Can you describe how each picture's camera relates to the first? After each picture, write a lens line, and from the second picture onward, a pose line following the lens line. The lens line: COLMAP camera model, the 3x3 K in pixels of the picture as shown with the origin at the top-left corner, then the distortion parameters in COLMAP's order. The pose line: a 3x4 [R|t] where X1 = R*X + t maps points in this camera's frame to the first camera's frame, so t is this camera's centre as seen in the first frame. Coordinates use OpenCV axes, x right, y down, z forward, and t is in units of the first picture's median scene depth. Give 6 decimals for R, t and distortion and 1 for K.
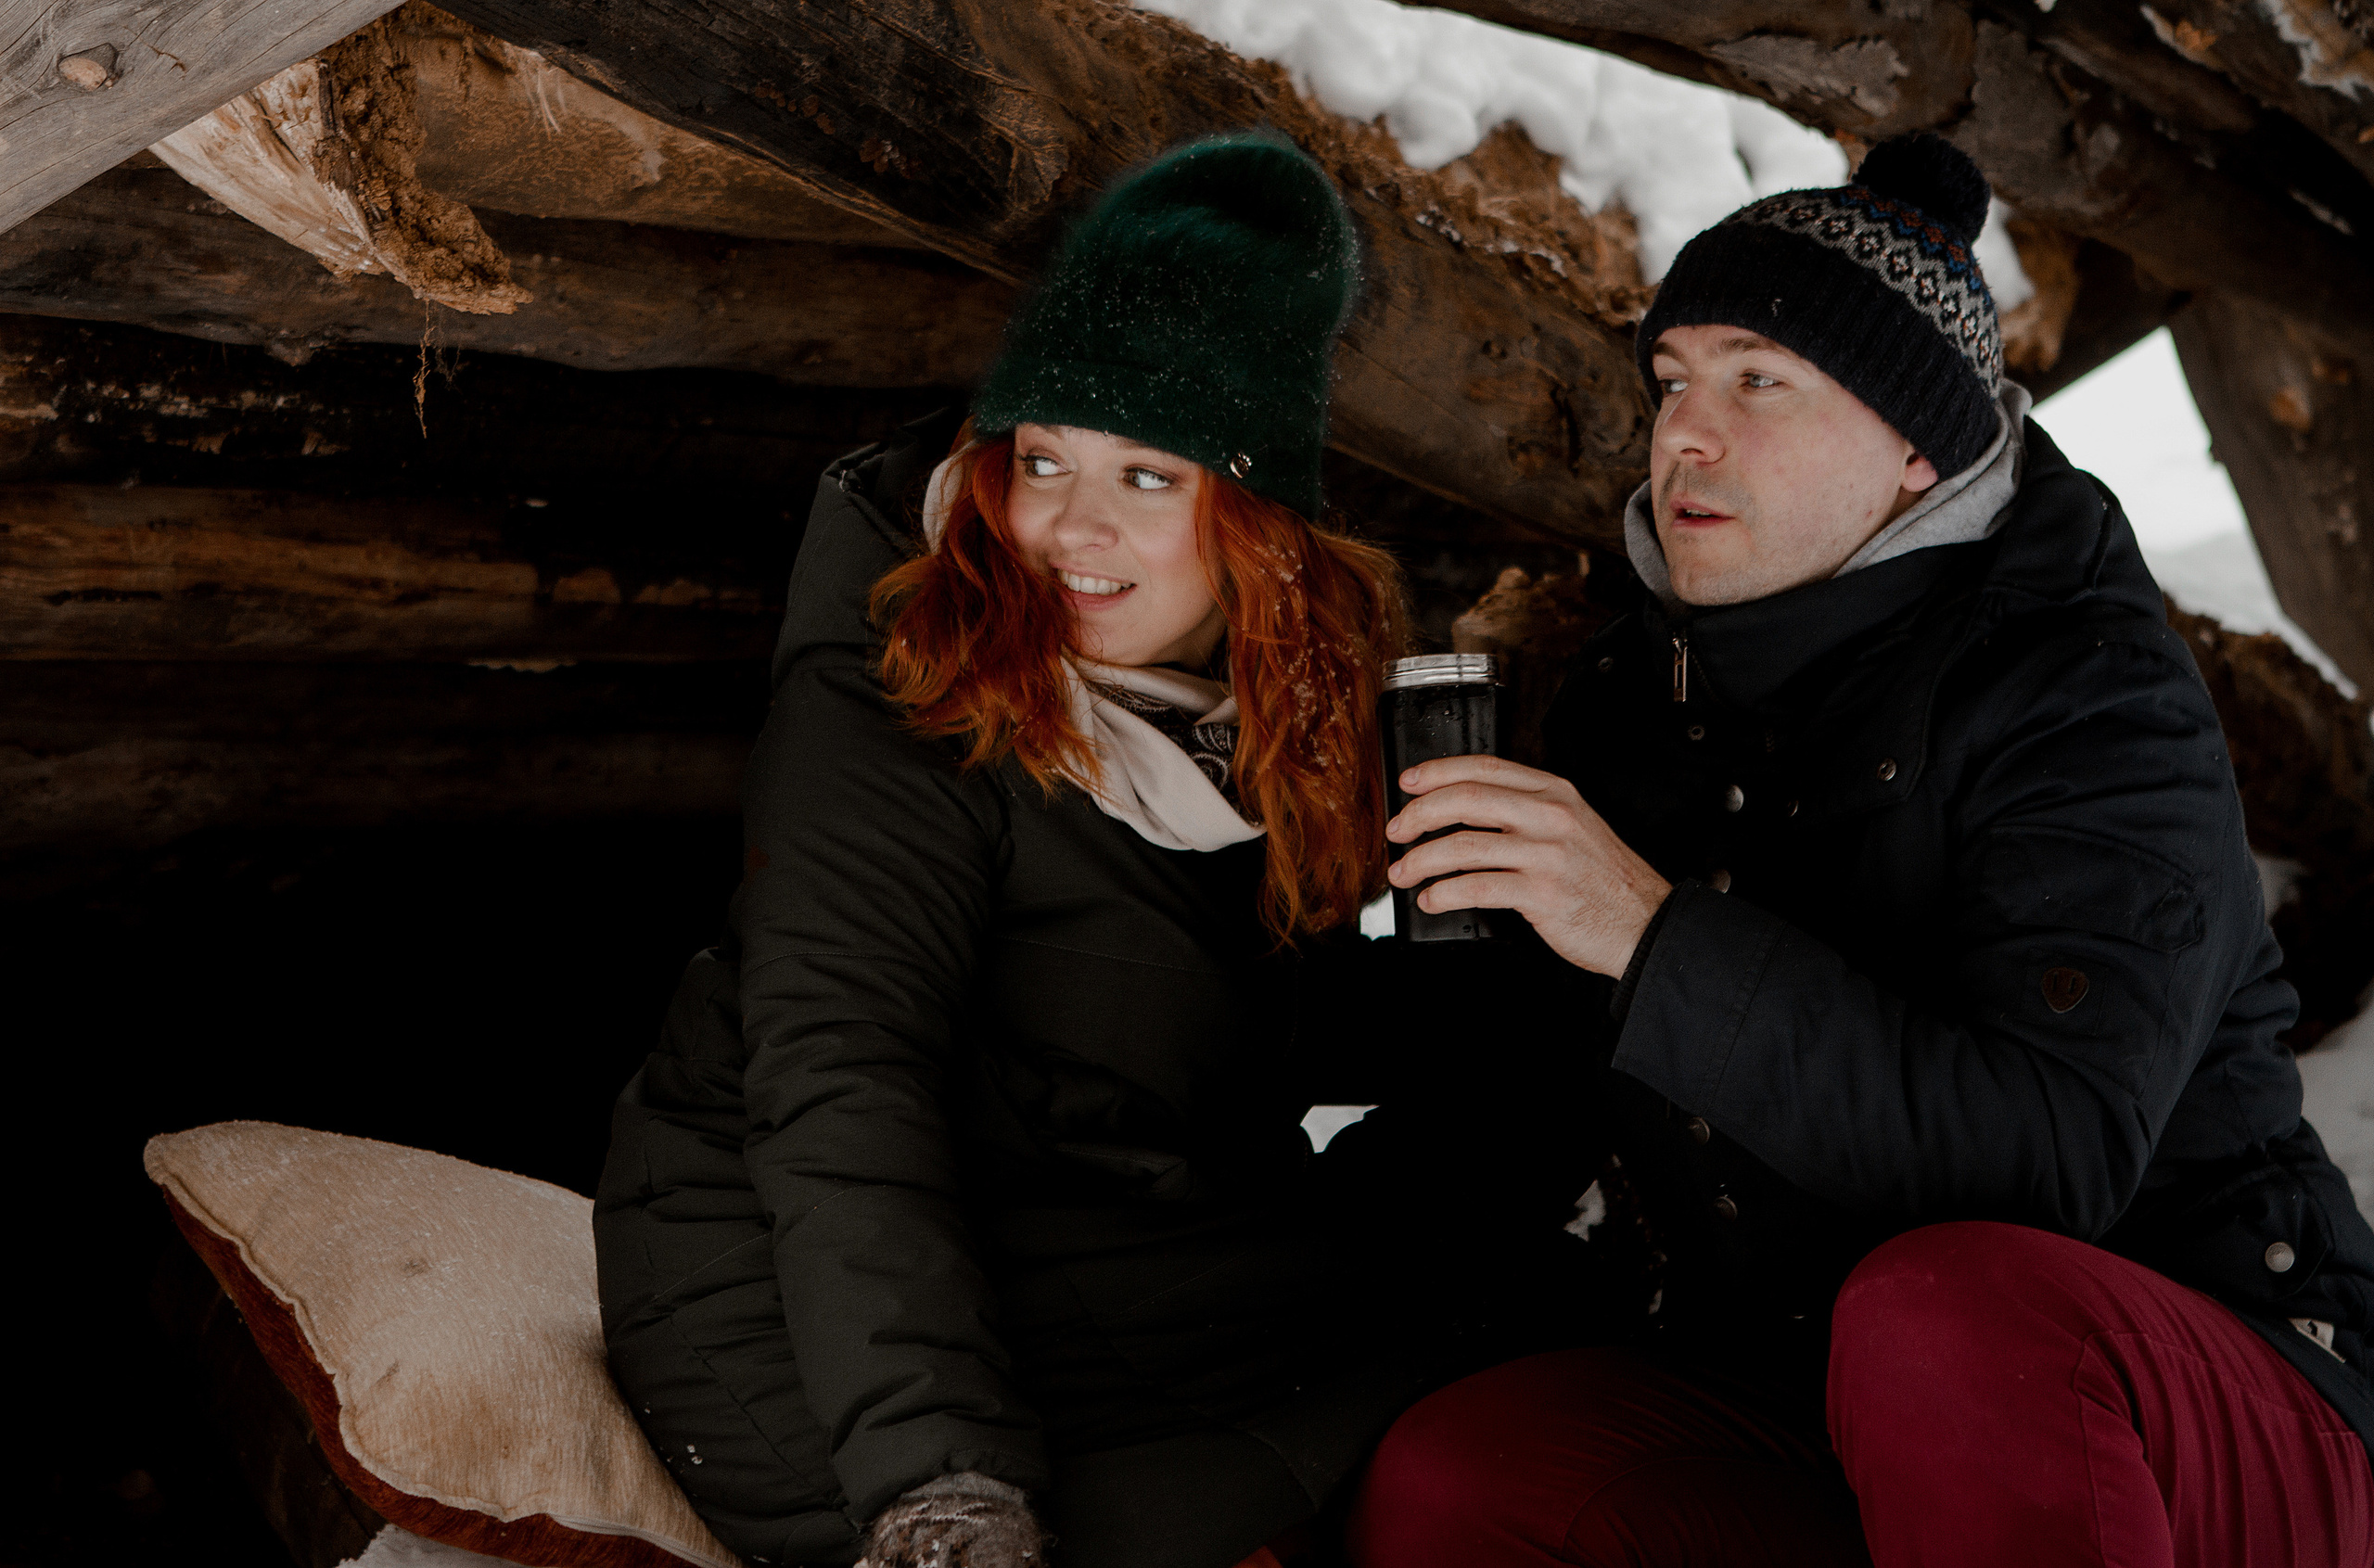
lens RADIAL K [[5800.5, 0, 1187.0], [0, 5800.5, 784.0], [0, 0, 1]] dist [0.018330, 0.375121]
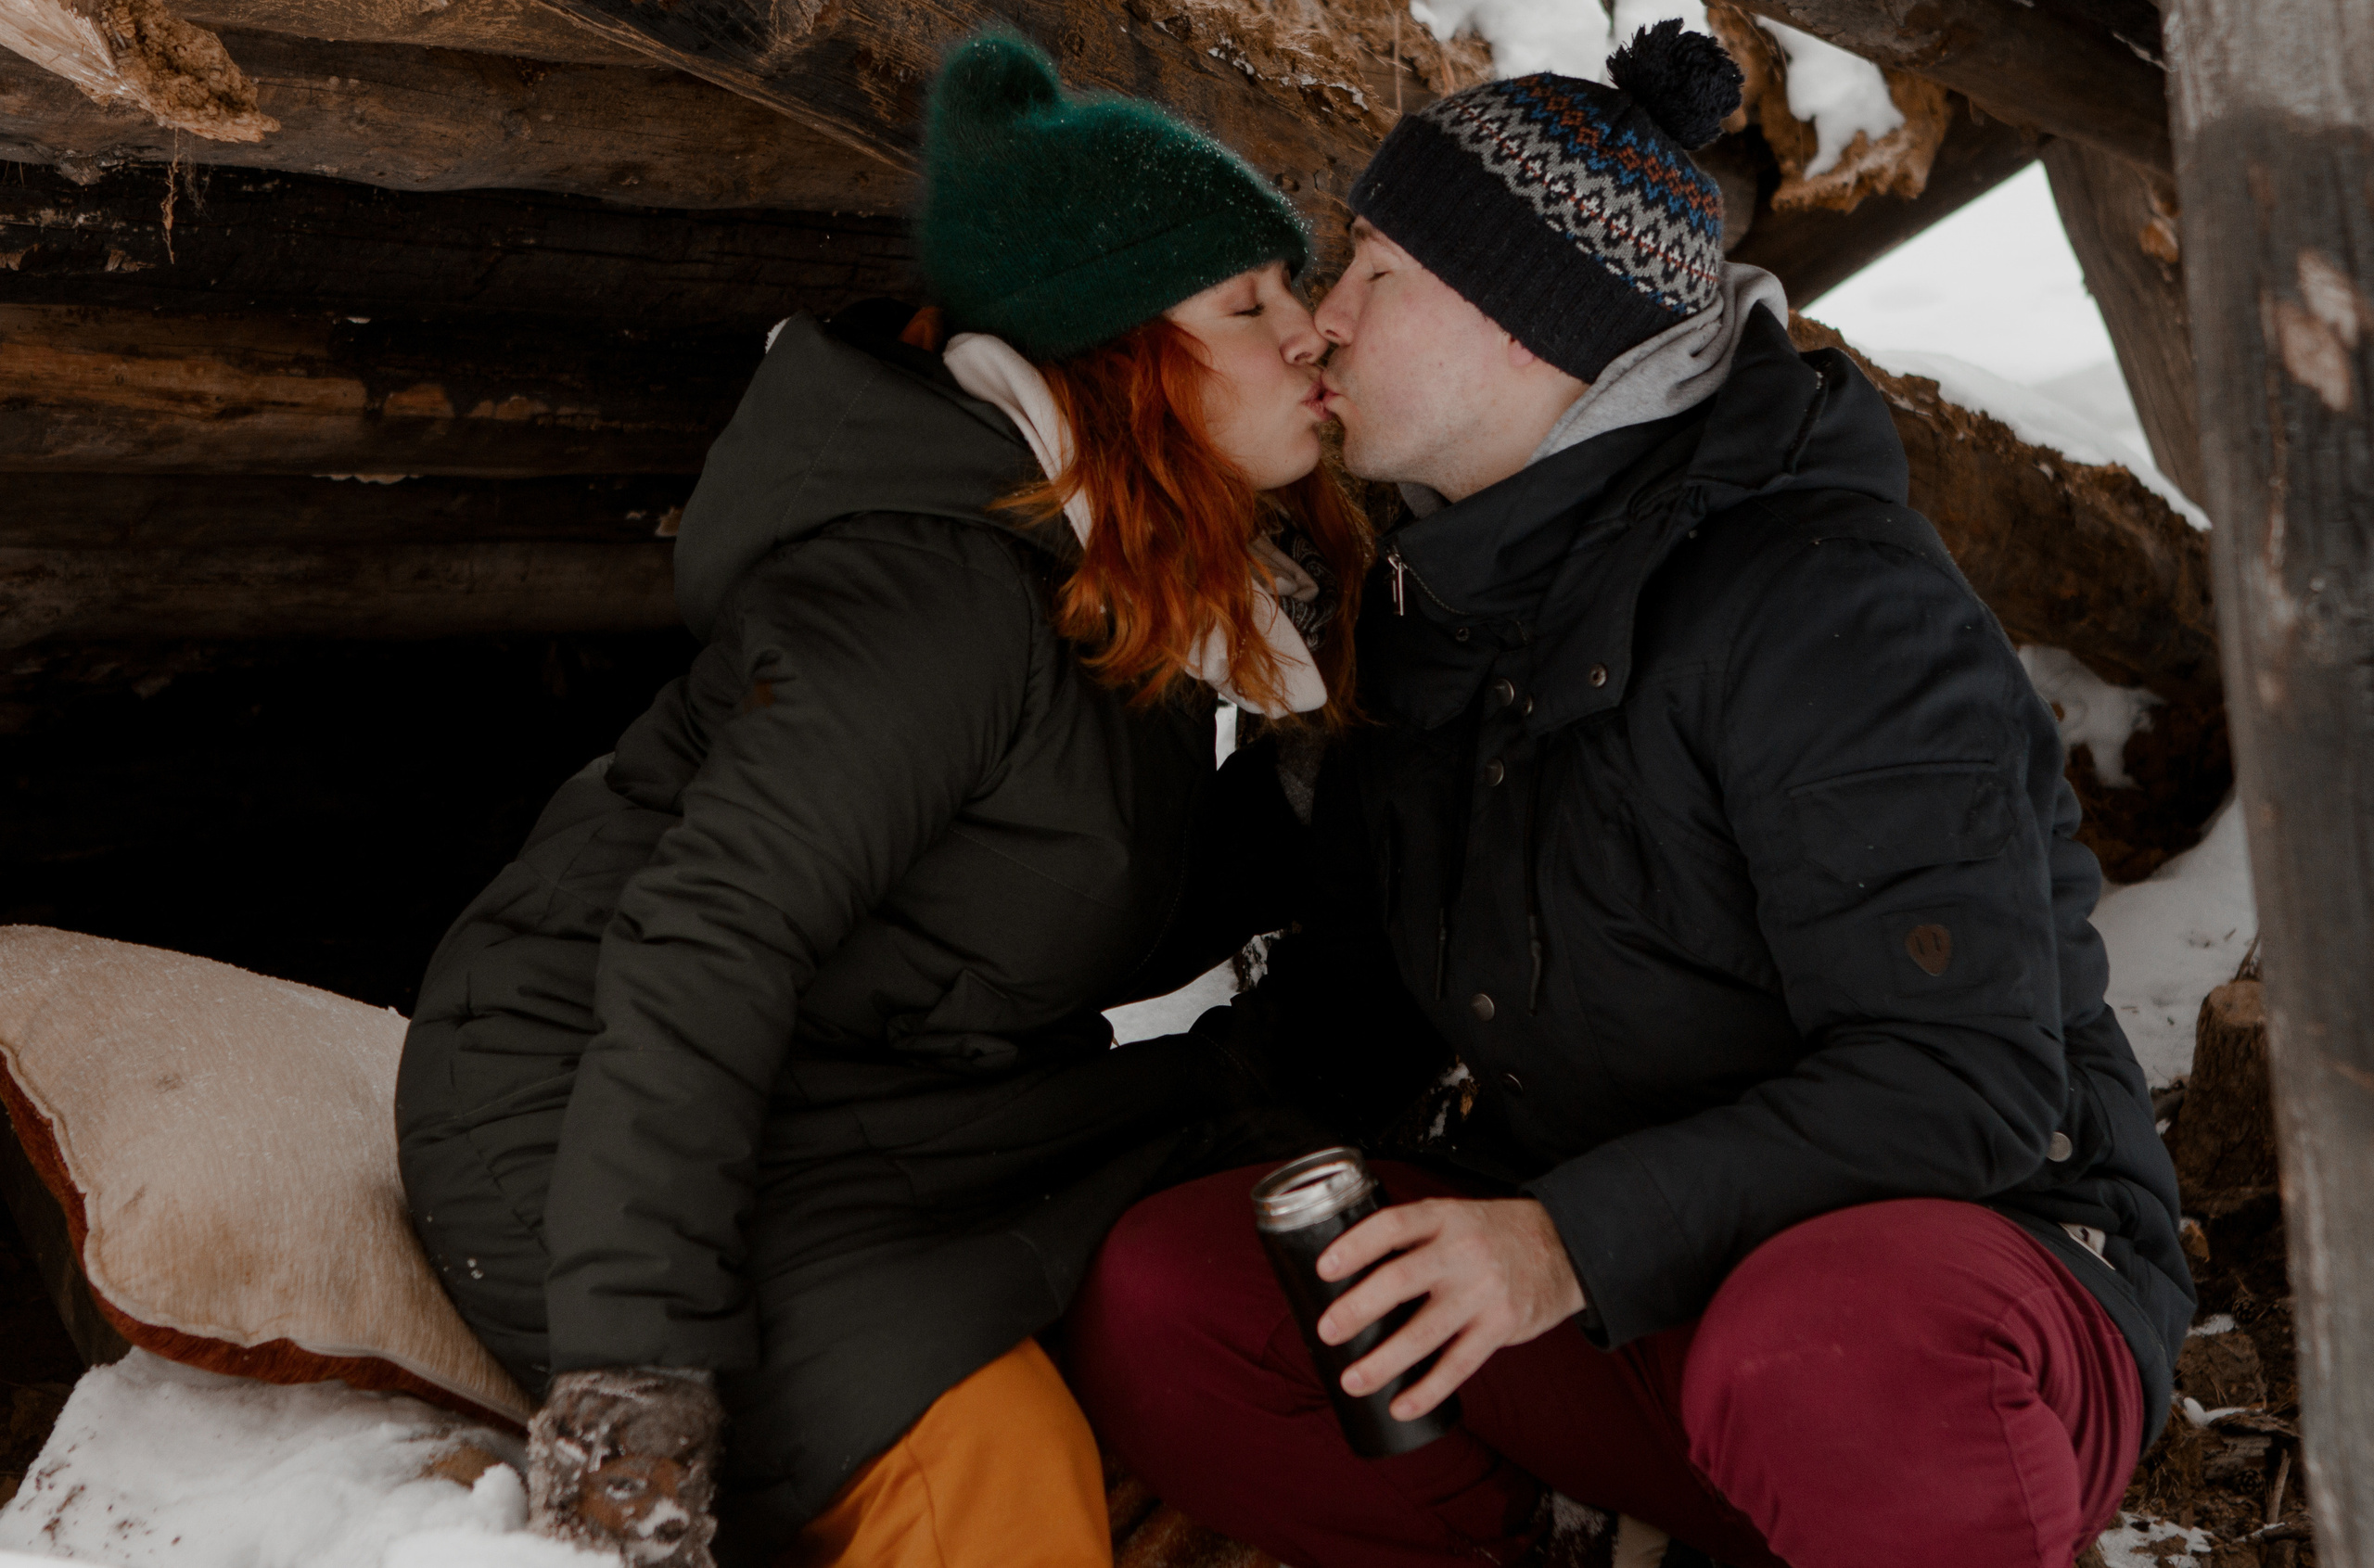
lens RADIAL K [[5727.0, 0, 1187.0], [0, 5727.0, 784.0], [0, 0, 1]] dist [0.018412, 0.266890]
pose [[0.999853, 0.013656, -0.010337, 0.048429], [-0.013265, 0.999229, 0.036949, -0.007130], [0.010834, -0.036806, 0.999264, 0.000701]]
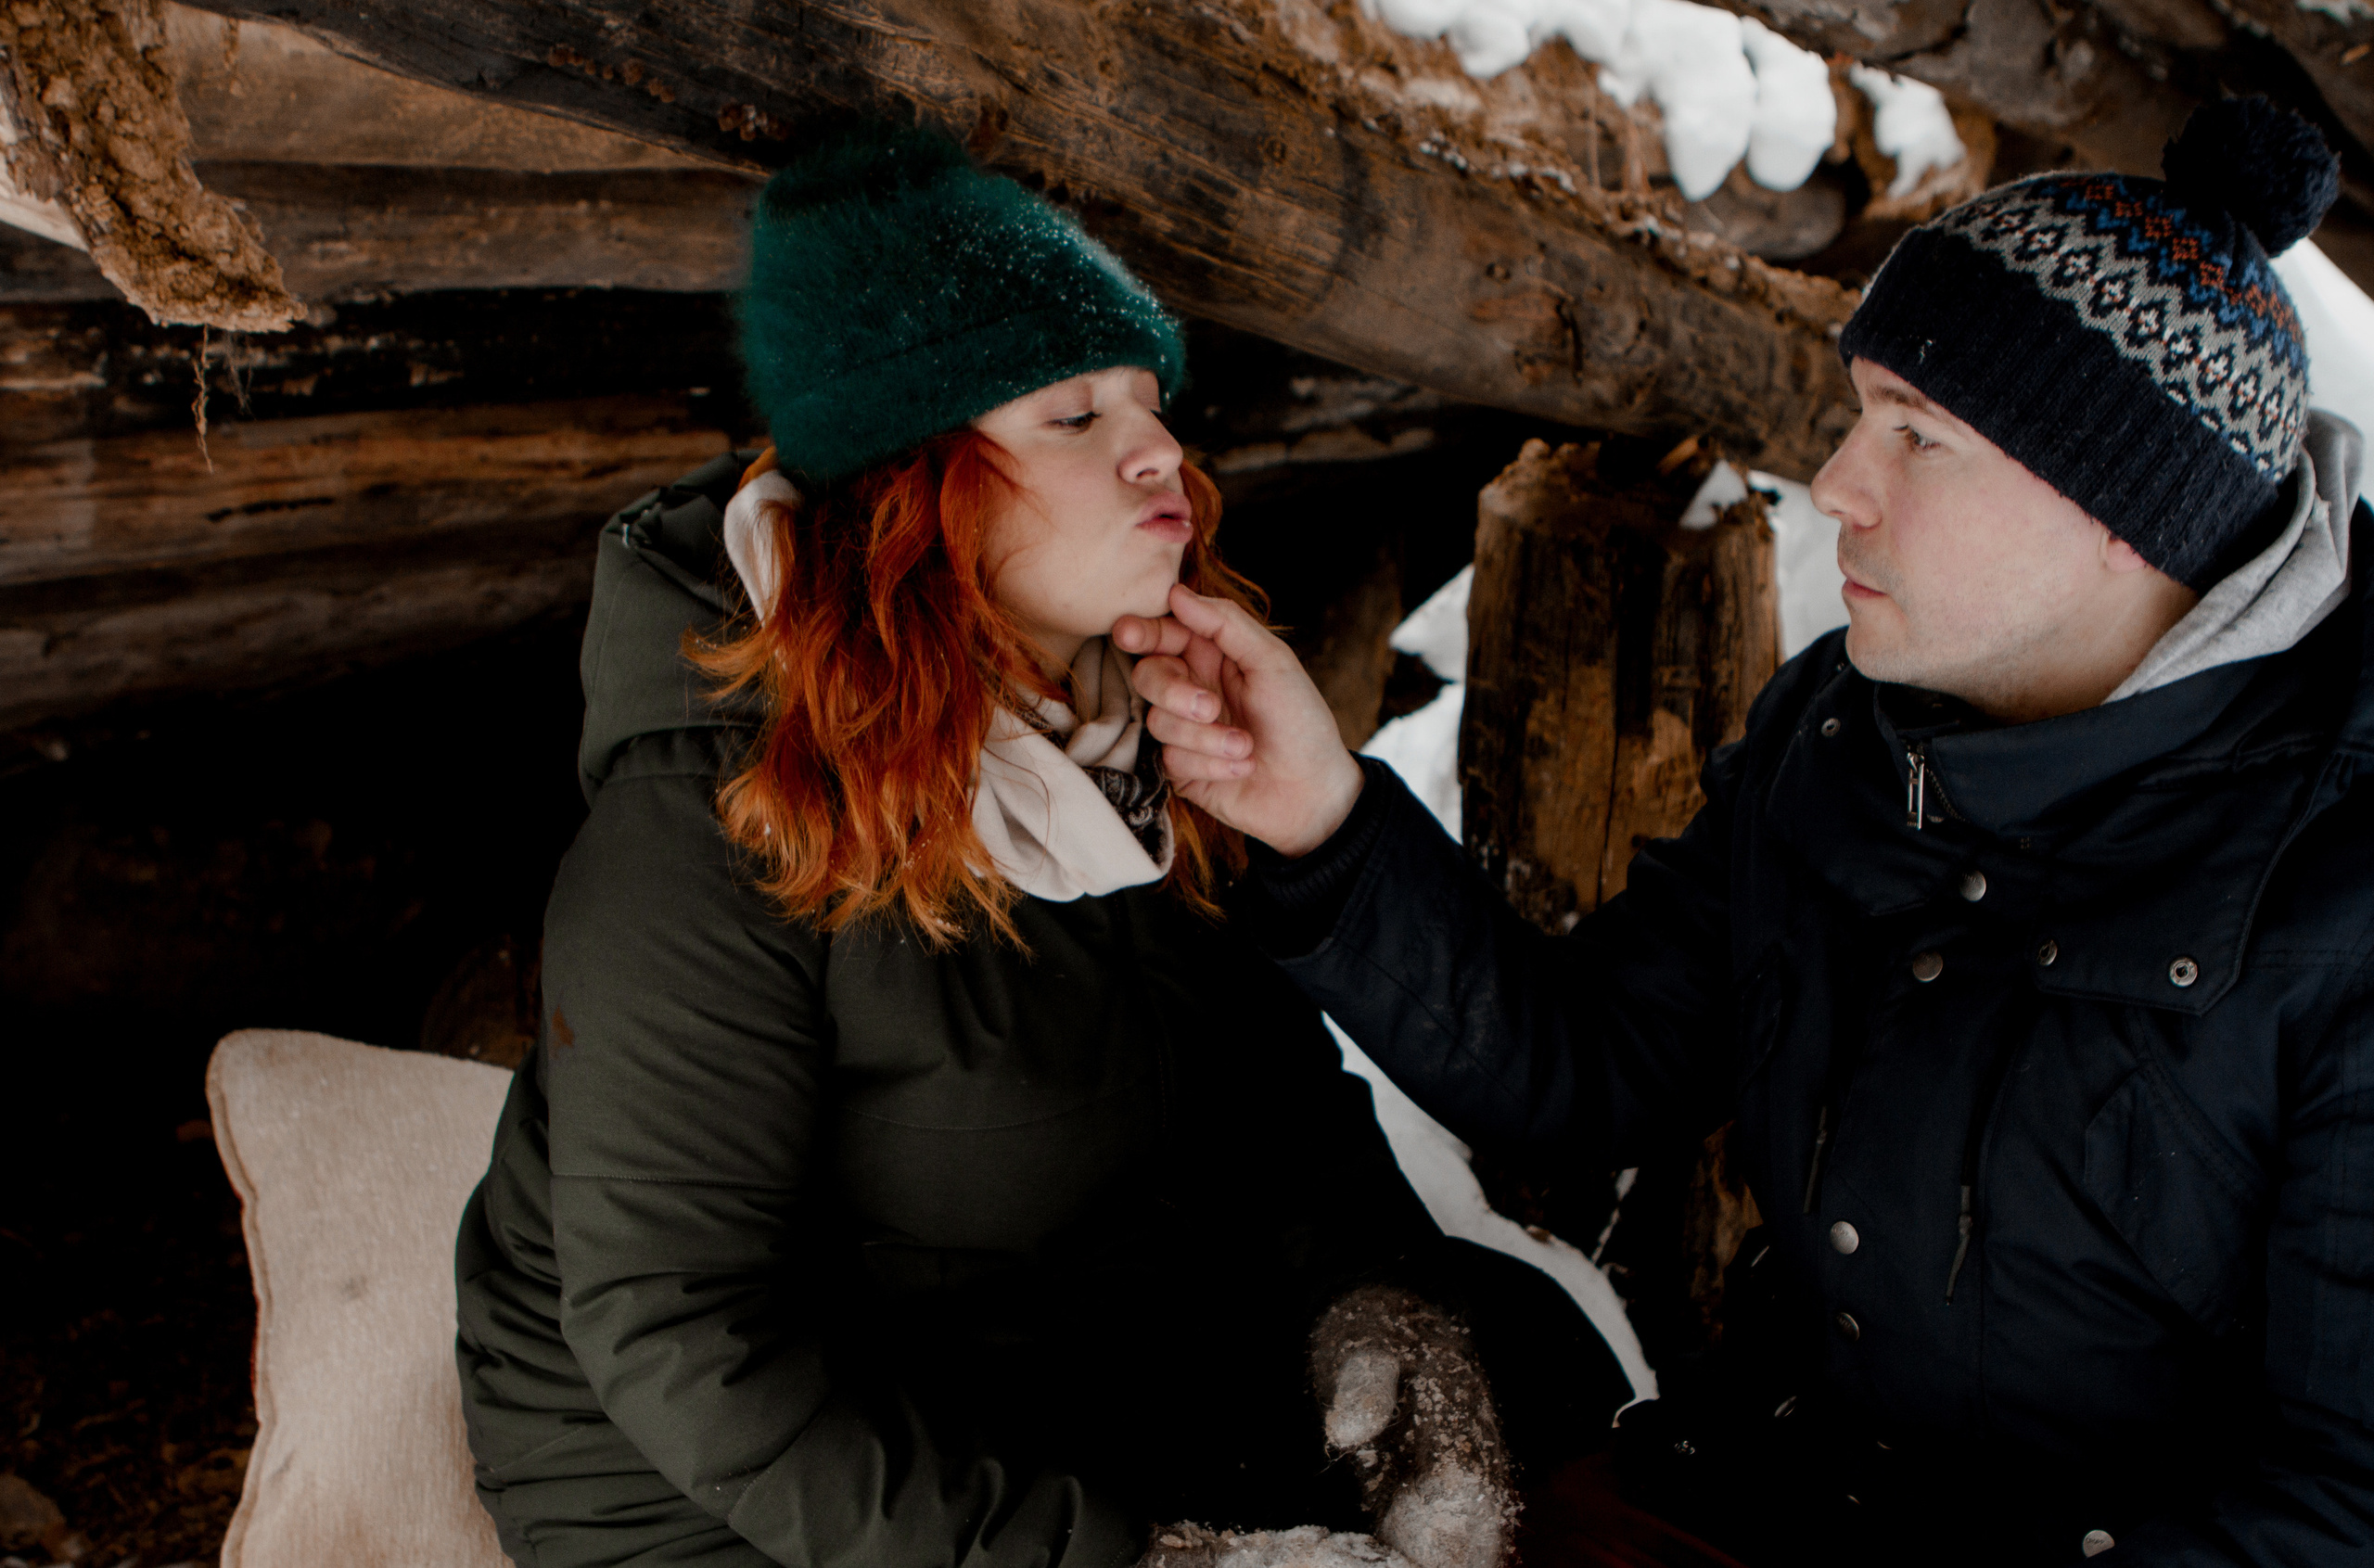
lens RADIAL K [[2618.5, 0, 1182.5], [0, 2618.5, 807.7], [0, 0, 1]] dist [-0.140805, 0.158930]
pose [[0.993100, 0.012488, -0.116605, 0.053421], [0.009434, 0.982584, 0.185581, -0.069003], [0.116892, -0.185400, 0.975686, 0.532349]]
